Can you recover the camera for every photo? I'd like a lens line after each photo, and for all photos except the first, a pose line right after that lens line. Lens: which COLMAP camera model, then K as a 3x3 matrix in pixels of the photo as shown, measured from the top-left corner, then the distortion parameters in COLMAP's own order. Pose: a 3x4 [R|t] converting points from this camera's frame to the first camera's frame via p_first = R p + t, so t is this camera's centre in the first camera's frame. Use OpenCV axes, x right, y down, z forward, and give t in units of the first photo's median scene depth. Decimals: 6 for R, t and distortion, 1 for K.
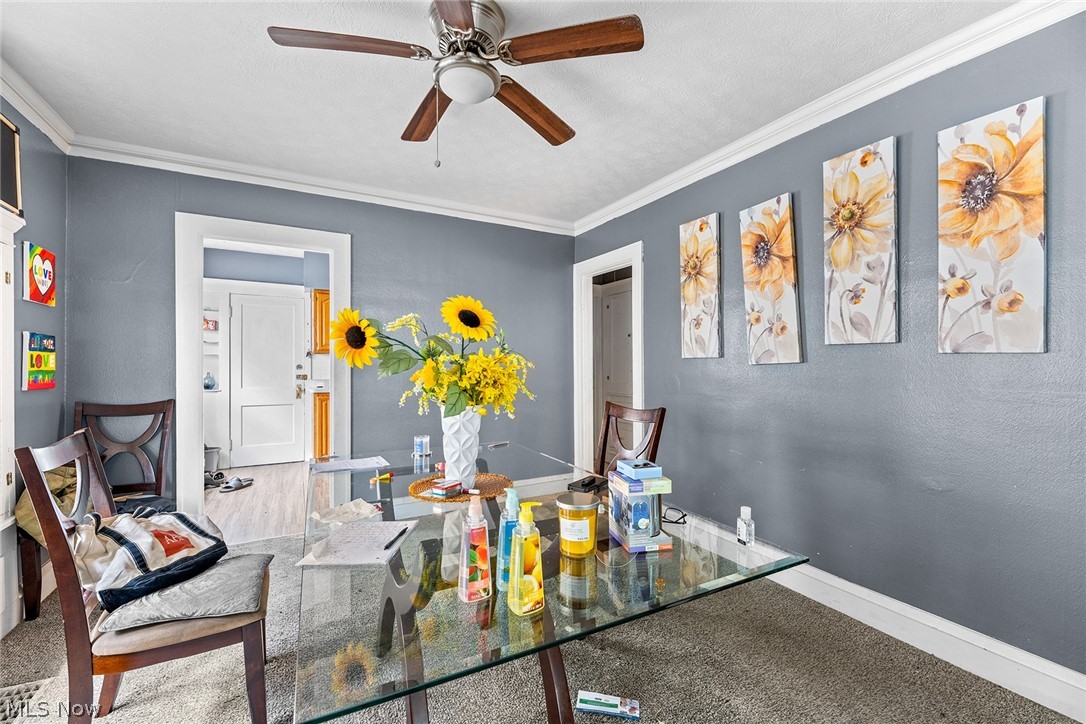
lens RADIAL K [[441.5, 0, 547.6], [0, 441.5, 363.9], [0, 0, 1]] dist [-0.001285, -0.001739]
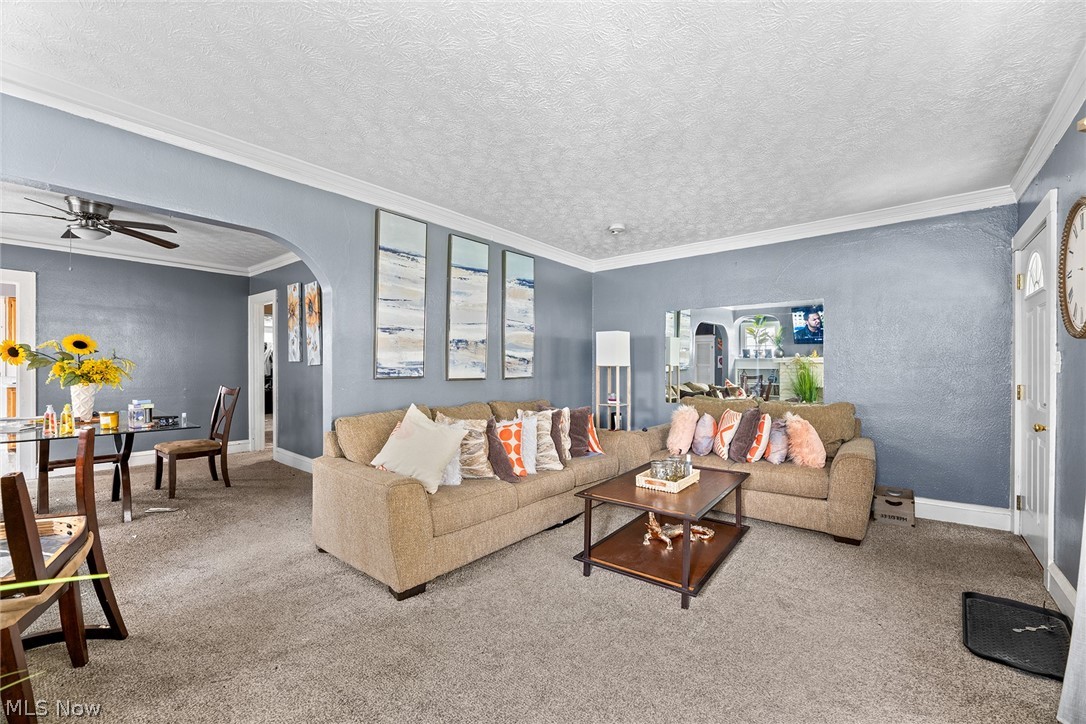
lens RADIAL K [[441.5, 0, 541.4], [0, 441.5, 368.3], [0, 0, 1]] dist [-0.001285, -0.001739]
pose [[0.930347, 0.001446, 0.366677, 0.822942], [-0.003405, 0.999983, 0.004697, 0.002114], [-0.366664, -0.005618, 0.930336, -1.368972]]
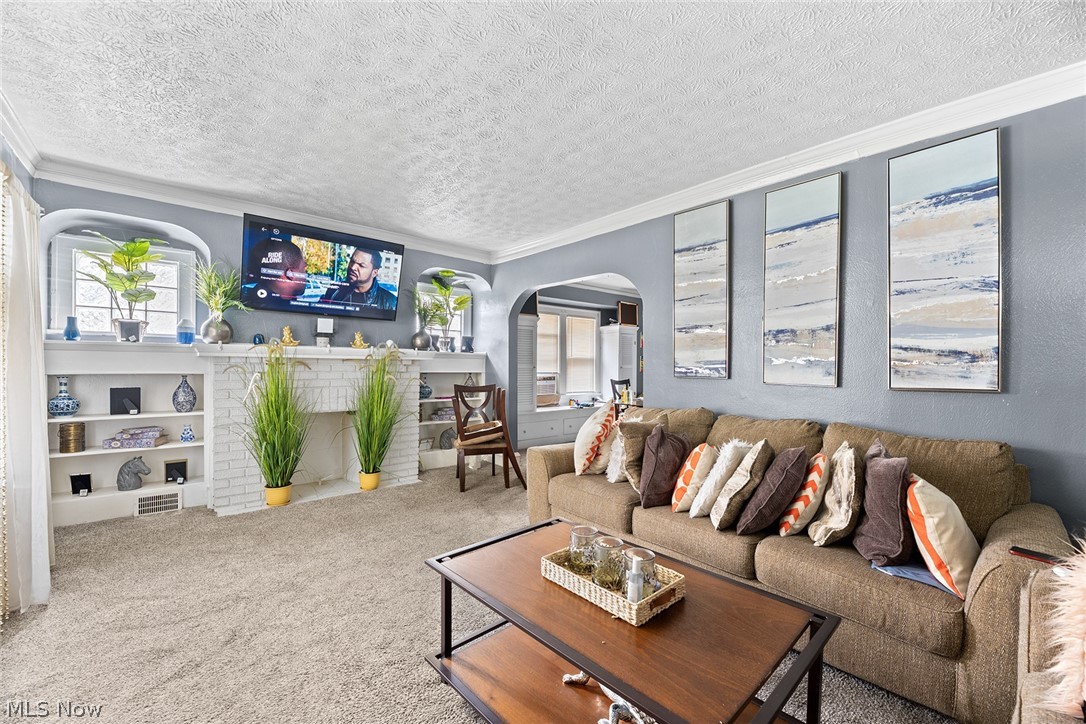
lens RADIAL K [[441.5, 0, 540.9], [0, 441.5, 368.9], [0, 0, 1]] dist [-0.001285, -0.001739]
pose [[0.194988, 0.011204, -0.980742, 2.284401], [-0.010609, 0.999900, 0.009313, 0.006506], [0.980748, 0.008588, 0.195087, -0.546500]]
